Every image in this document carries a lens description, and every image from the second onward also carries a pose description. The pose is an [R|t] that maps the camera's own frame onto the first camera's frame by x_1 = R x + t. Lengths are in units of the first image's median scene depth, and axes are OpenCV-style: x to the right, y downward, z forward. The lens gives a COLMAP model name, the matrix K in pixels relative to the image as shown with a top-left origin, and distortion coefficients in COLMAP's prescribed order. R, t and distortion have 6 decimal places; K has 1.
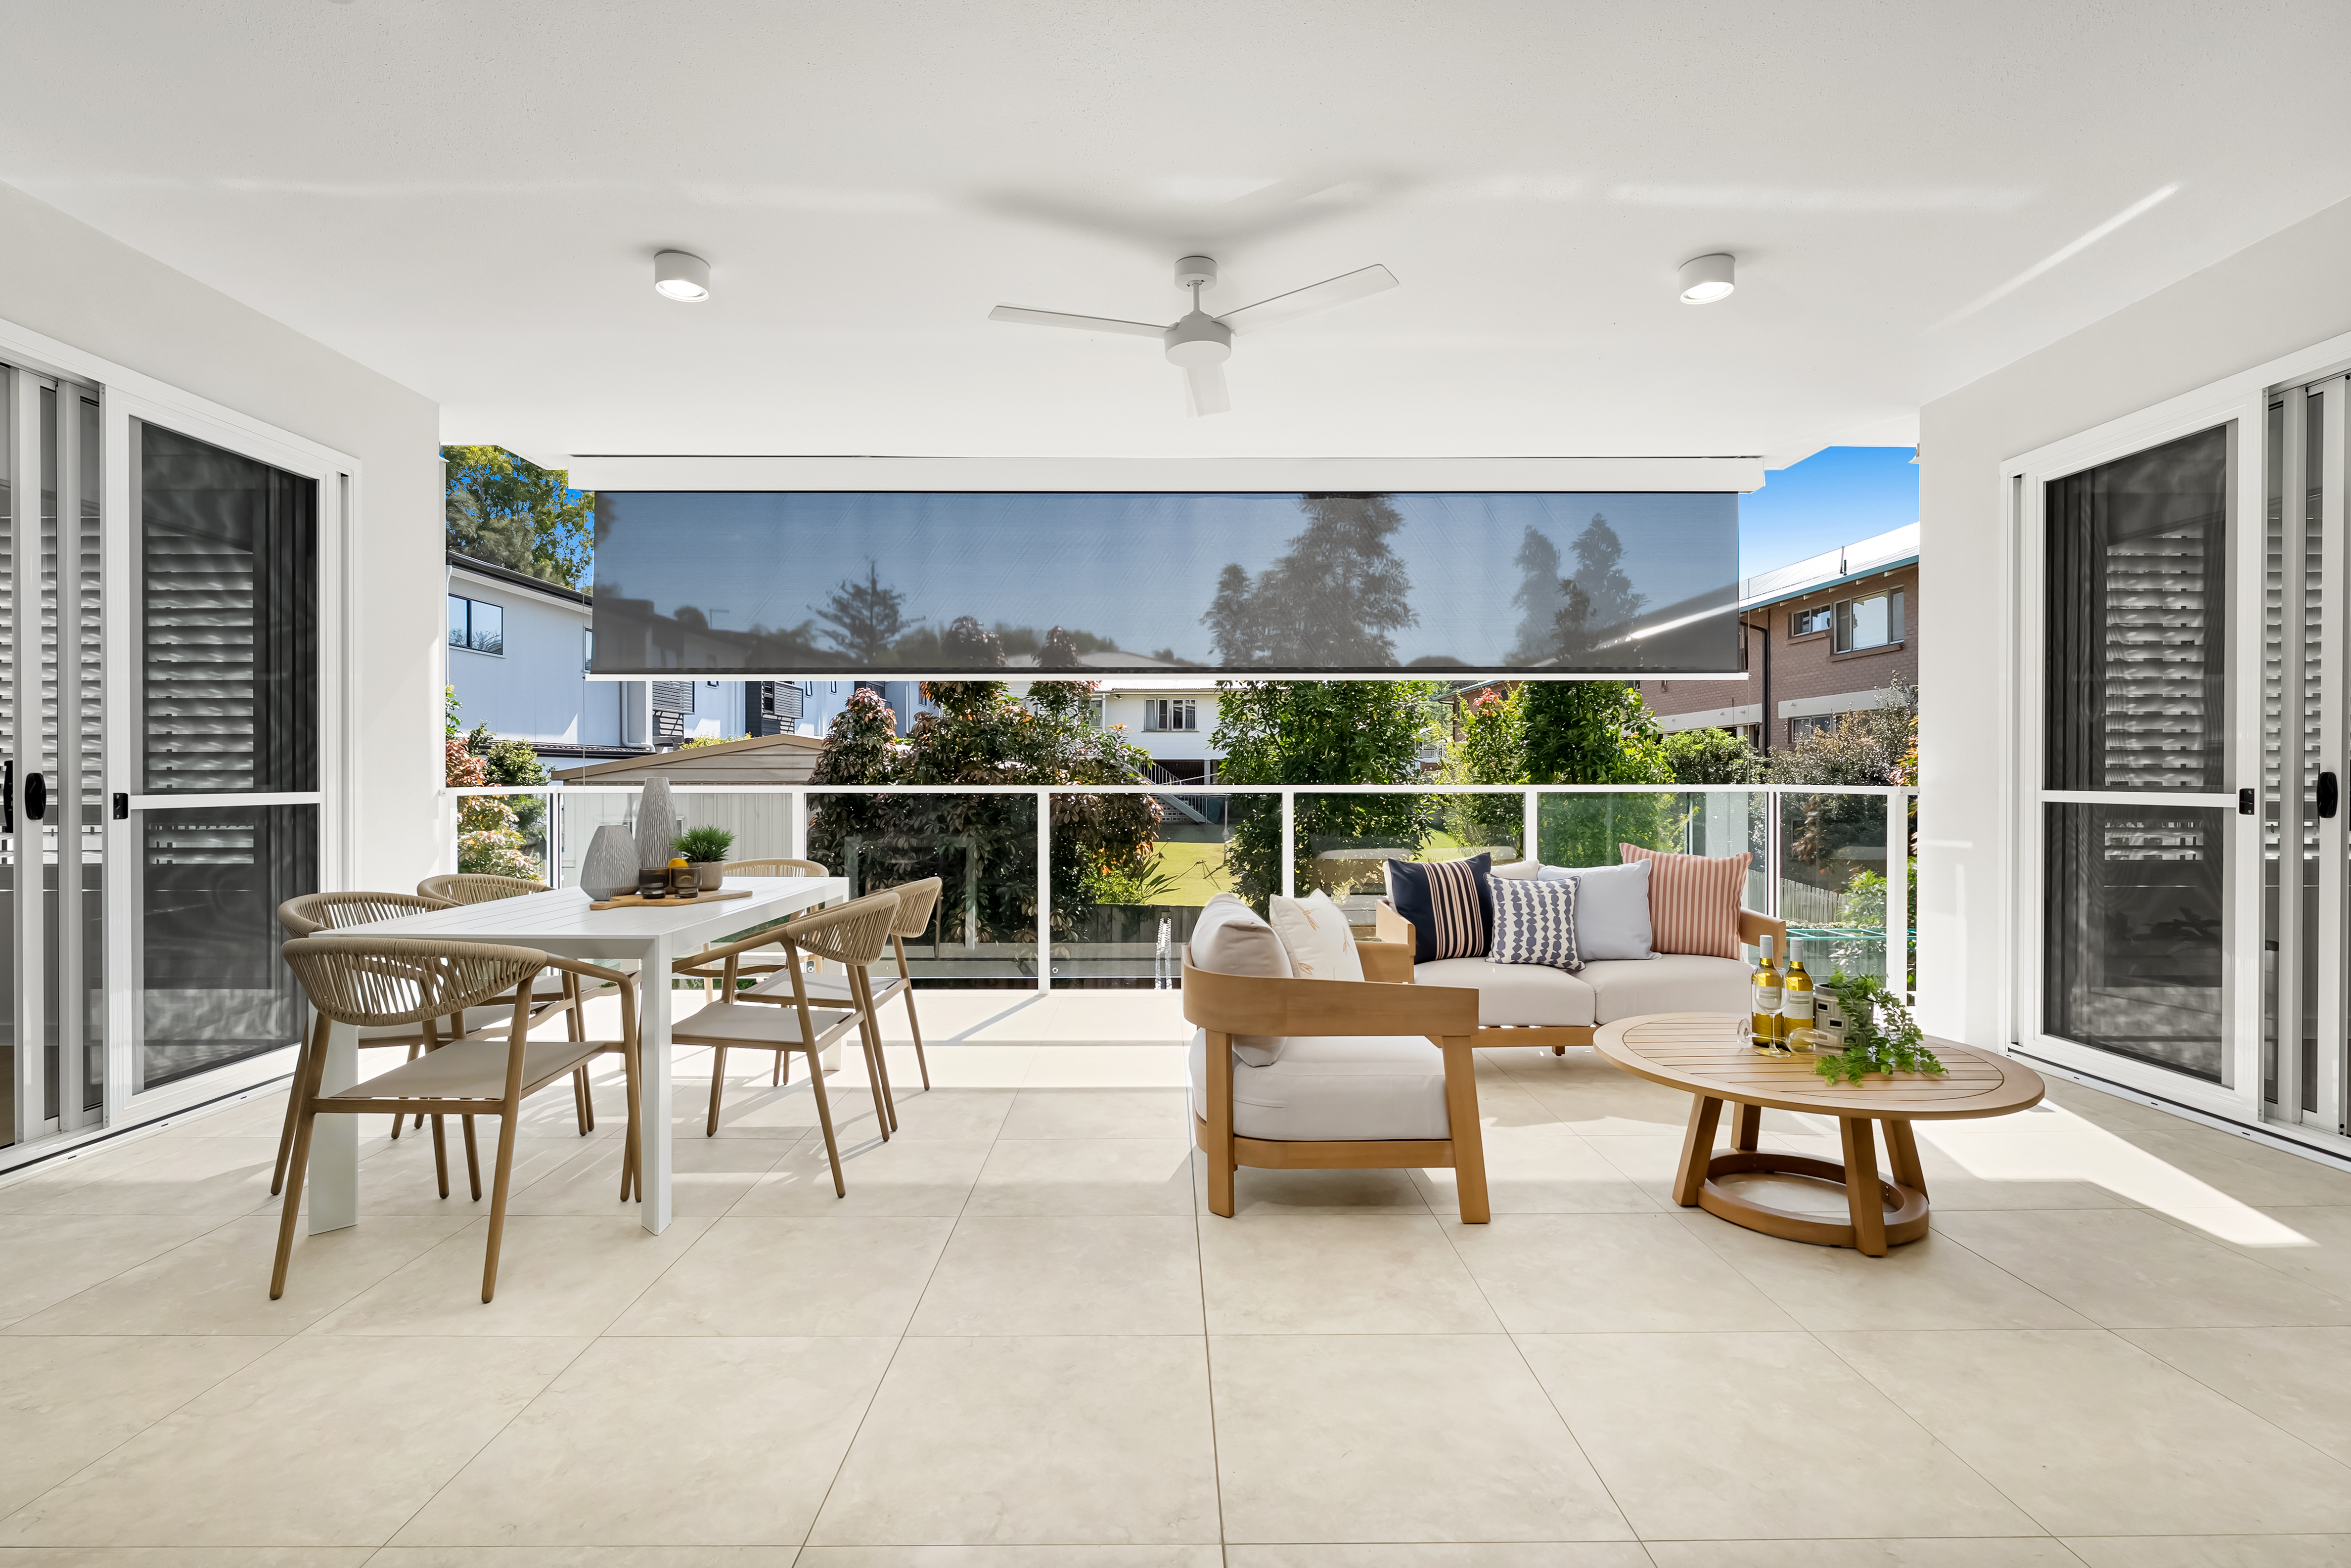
lens RADIAL K [[1090.6, 0, 1172.6], [0, 1090.6, 781.4], [0, 0, 1]] dist [-0.001366, 0.000350]
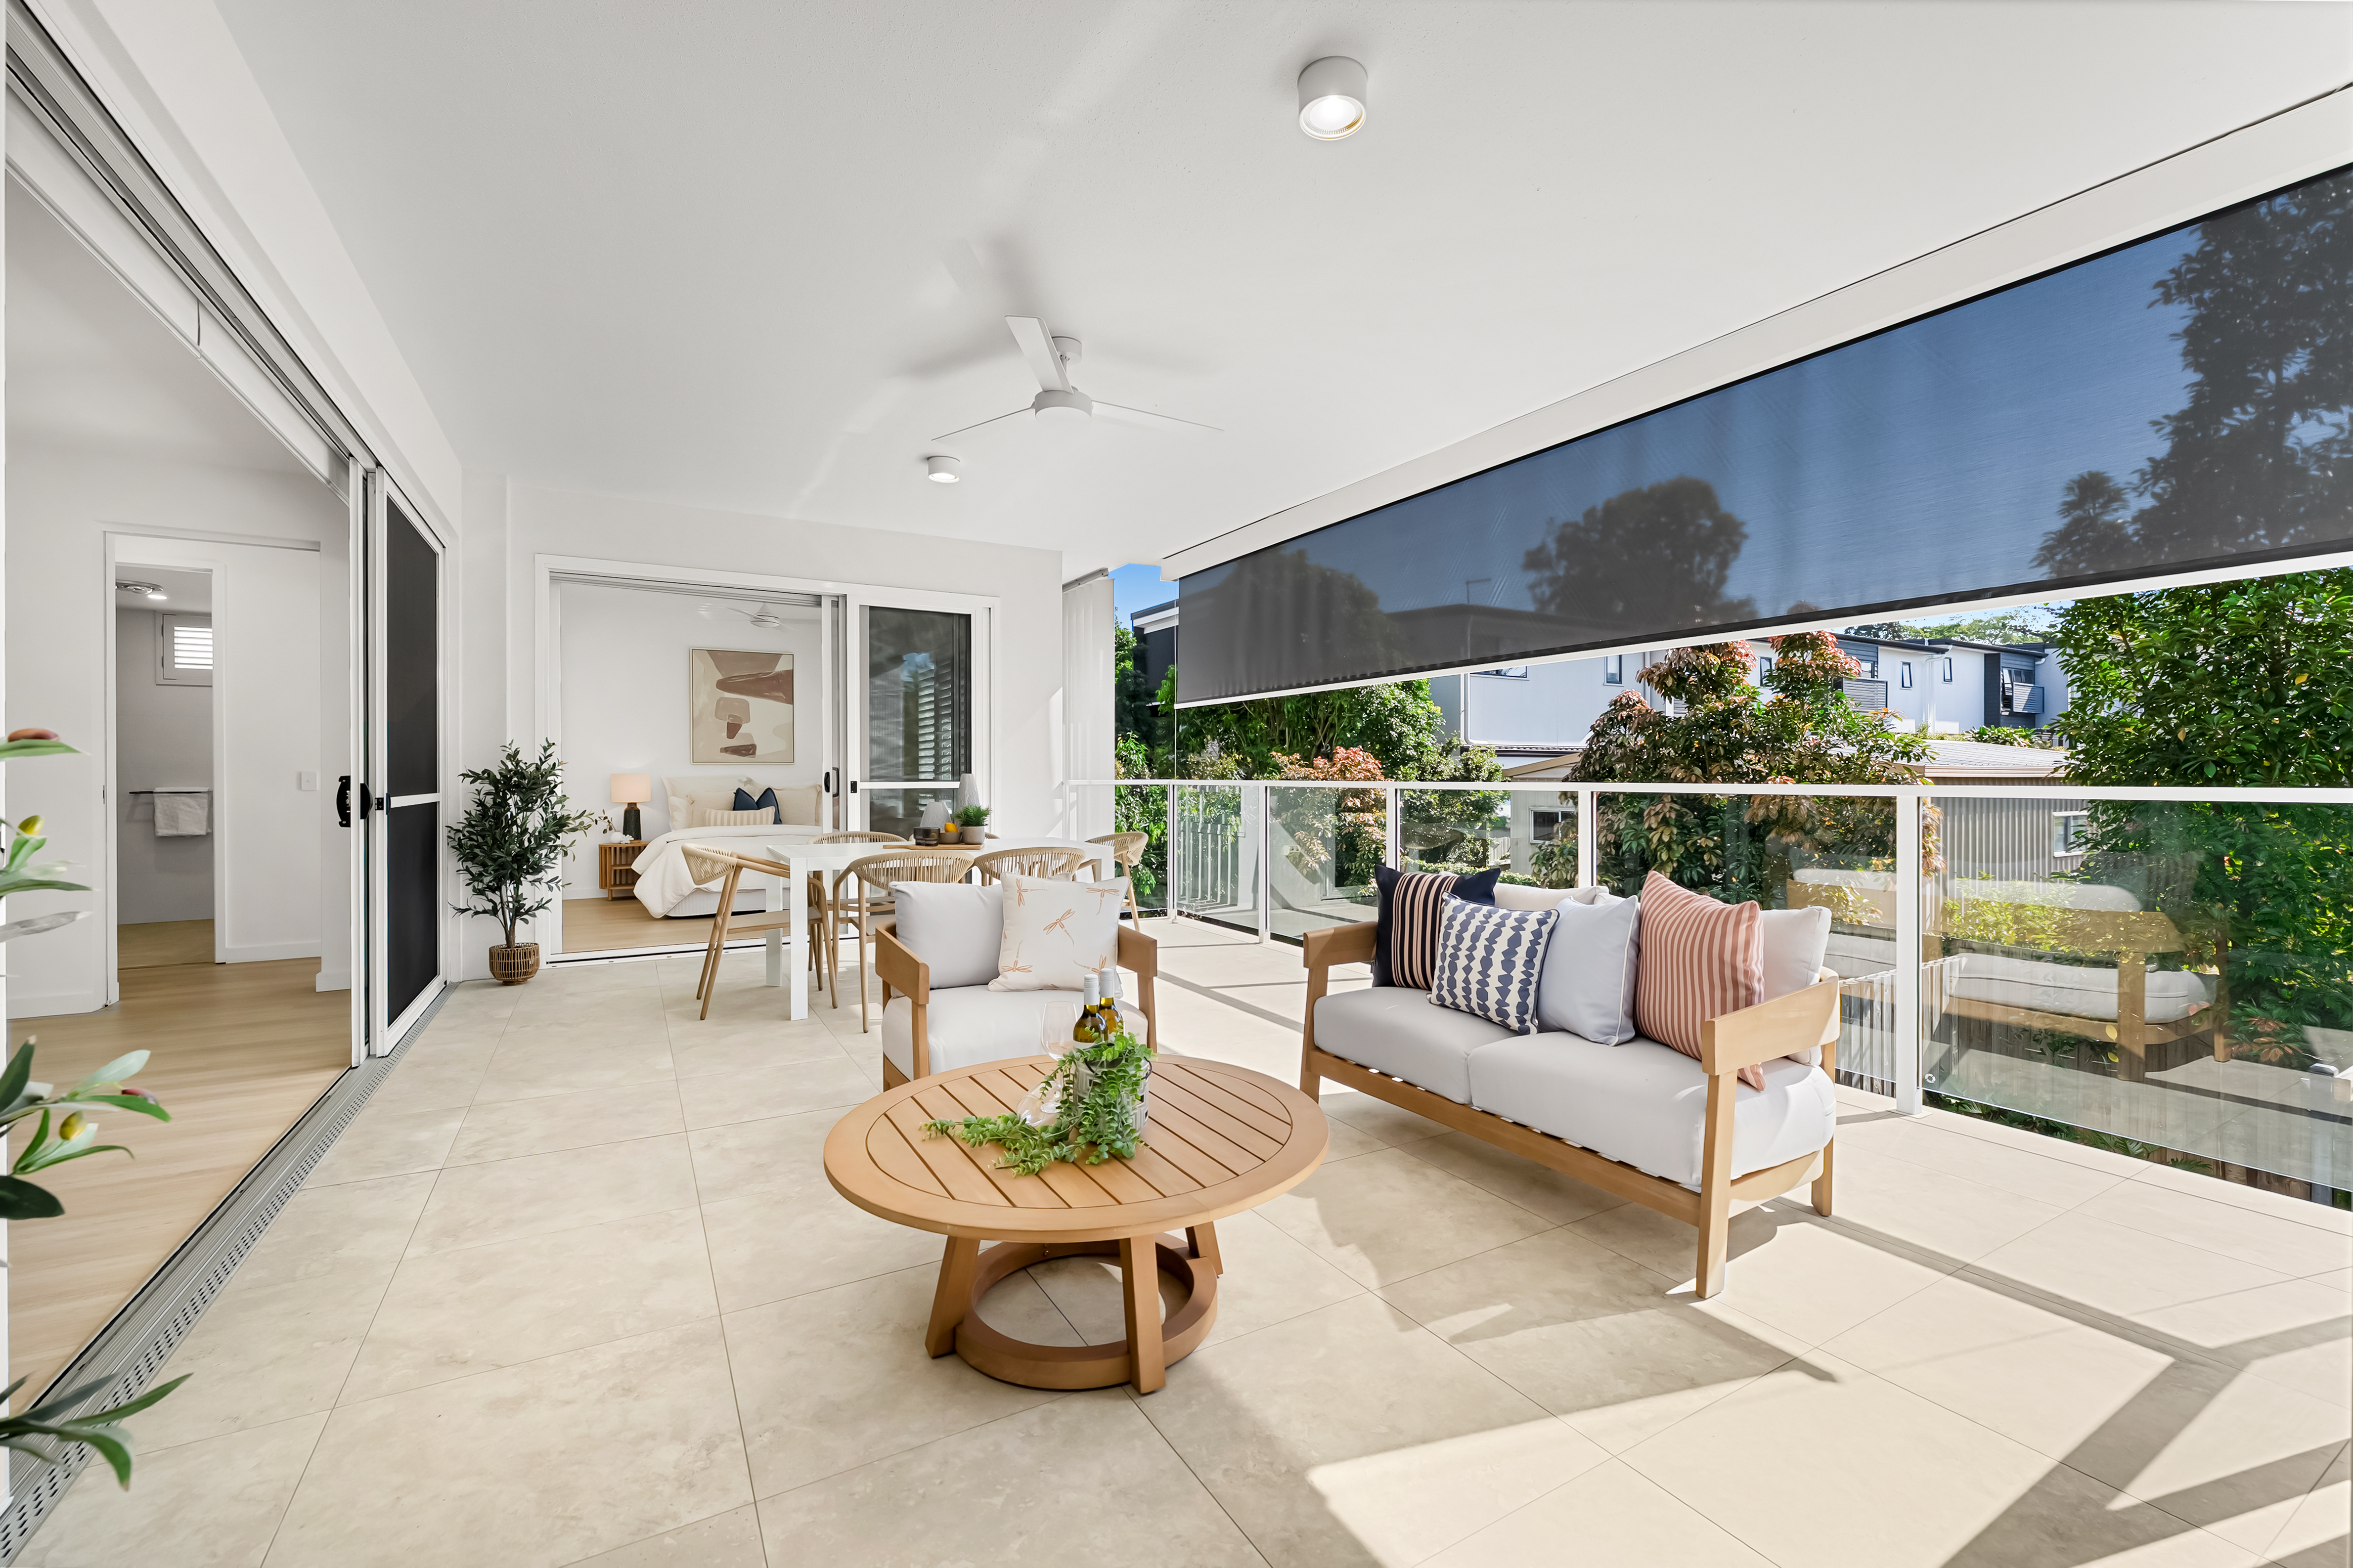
lens RADIAL K [[965.8, 0, 1166.1], [0, 965.8, 783.9], [0, 0, 1]] dist [-0.000987, -0.000339]
pose [[0.500498, 0.007941, -0.865701, 0.827098], [-0.004549, 0.999968, 0.006543, 0.000958], [0.865726, 0.000663, 0.500518, 0.480122]]
